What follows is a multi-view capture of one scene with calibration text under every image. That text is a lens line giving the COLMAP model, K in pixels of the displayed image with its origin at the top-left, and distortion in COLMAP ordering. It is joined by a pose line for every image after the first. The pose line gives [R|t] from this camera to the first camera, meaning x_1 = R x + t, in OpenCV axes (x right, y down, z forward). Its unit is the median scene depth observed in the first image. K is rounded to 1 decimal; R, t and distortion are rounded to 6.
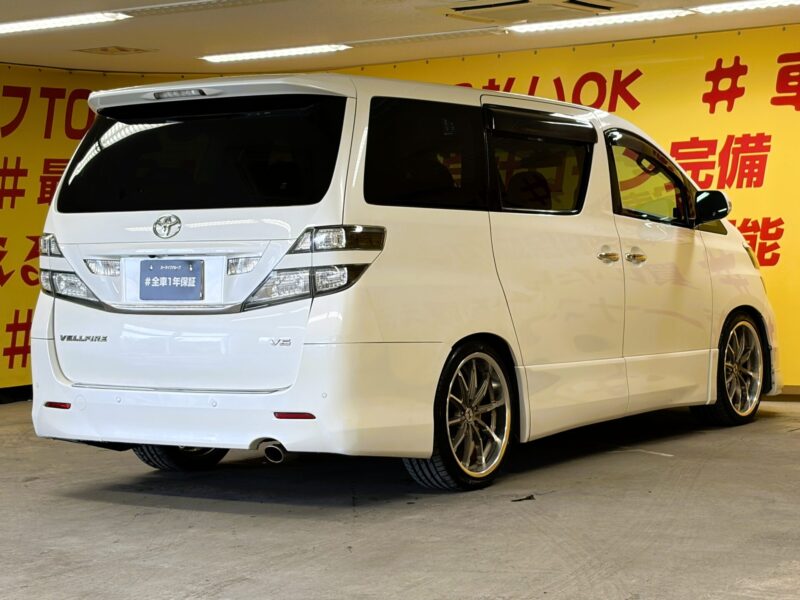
lens RADIAL K [[1675.2, 0, 398.8], [0, 1675.2, 296.9], [0, 0, 1]] dist [0.180786, 0.000000]
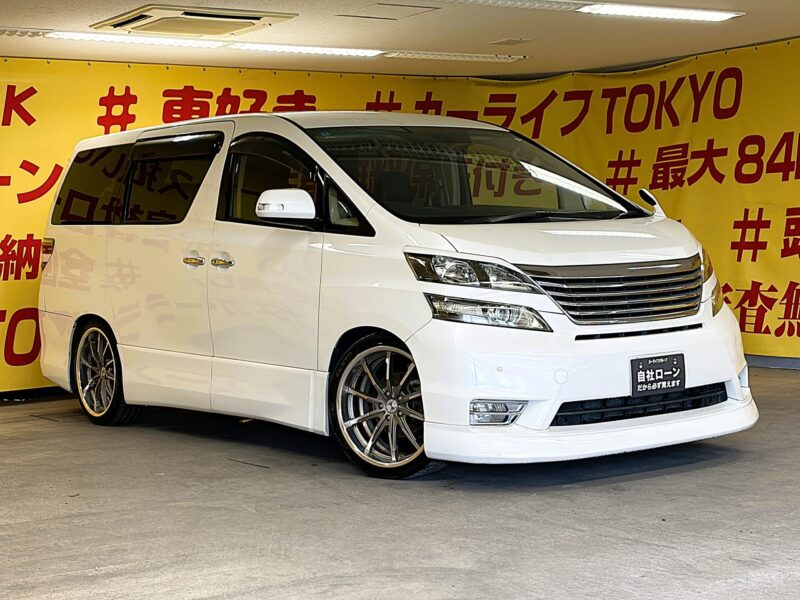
lens RADIAL K [[1405.2, 0, 397.5], [0, 1405.2, 295.0], [0, 0, 1]] dist [0.133489, 0.000000]
pose [[0.403509, -0.030713, 0.914460, -0.908700], [0.057497, 0.998312, 0.008159, -0.002637], [-0.913167, 0.049286, 0.404594, 0.716673]]
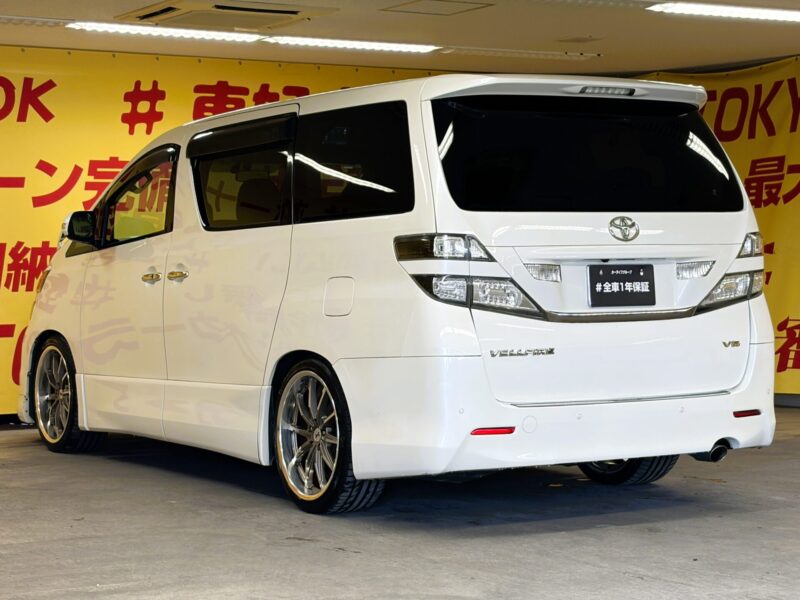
lens RADIAL K [[1689.7, 0, 397.9], [0, 1689.7, 303.1], [0, 0, 1]] dist [0.168050, 0.000000]
pose [[0.448684, -0.009489, 0.893640, -0.994963], [0.031501, 0.999490, -0.005204, 0.000991], [-0.893135, 0.030486, 0.448754, 0.644972]]
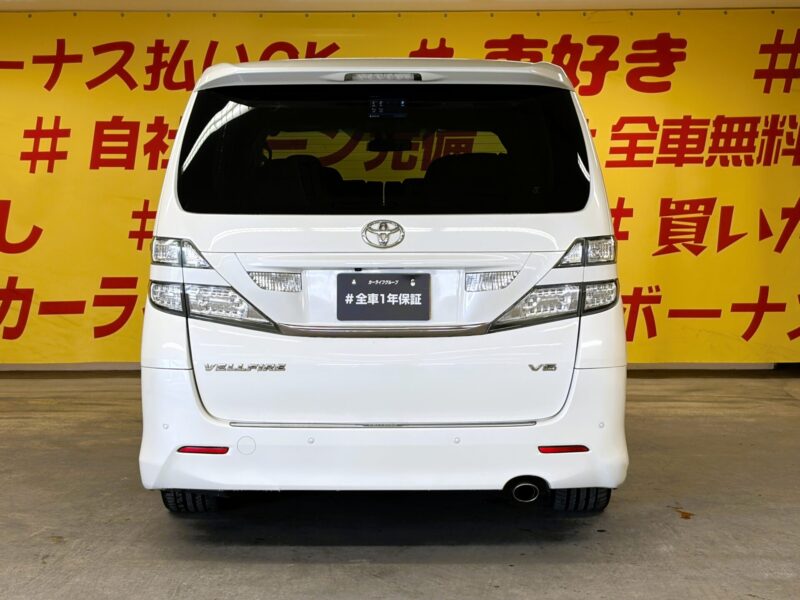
lens RADIAL K [[1689.7, 0, 396.3], [0, 1689.7, 298.4], [0, 0, 1]] dist [0.168050, 0.000000]
pose [[0.844754, -0.021594, 0.534719, -0.555614], [0.003451, 0.999385, 0.034908, -0.036984], [-0.535144, -0.027643, 0.844308, 0.259058]]
